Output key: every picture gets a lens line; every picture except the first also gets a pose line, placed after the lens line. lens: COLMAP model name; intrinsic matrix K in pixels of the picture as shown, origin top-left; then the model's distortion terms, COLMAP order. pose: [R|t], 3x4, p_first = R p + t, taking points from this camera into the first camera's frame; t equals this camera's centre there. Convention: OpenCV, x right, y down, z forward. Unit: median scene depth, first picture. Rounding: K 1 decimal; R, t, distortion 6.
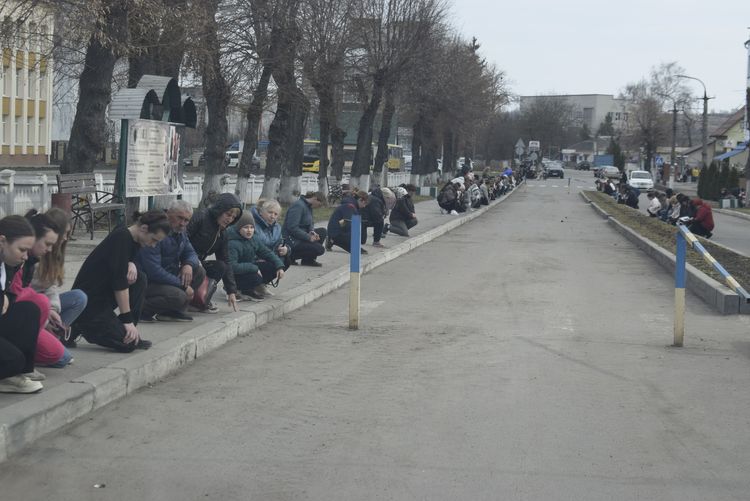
lens RADIAL K [[1750.7, 0, 375.0], [0, 1750.7, 250.6], [0, 0, 1]] dist [0.273352, 0.000000]
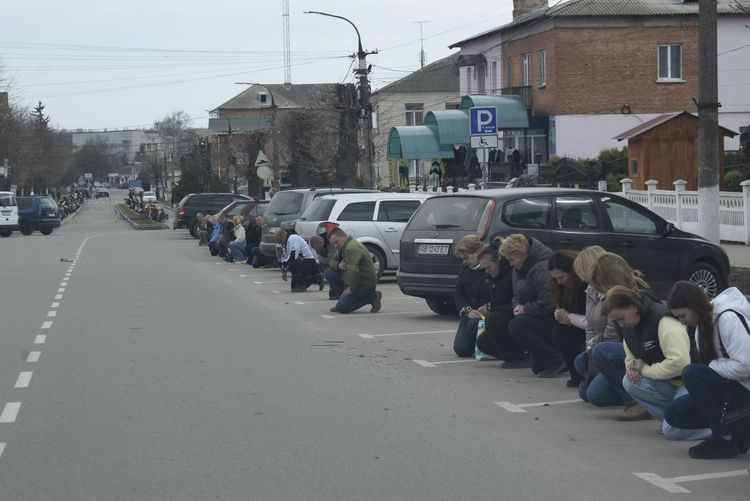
lens RADIAL K [[1750.7, 0, 375.1], [0, 1750.7, 250.6], [0, 0, 1]] dist [0.273352, 0.000000]
pose [[0.966605, -0.063775, 0.248210, -0.037086], [0.065322, 0.997862, 0.002008, 0.012605], [-0.247808, 0.014272, 0.968704, -0.381155]]
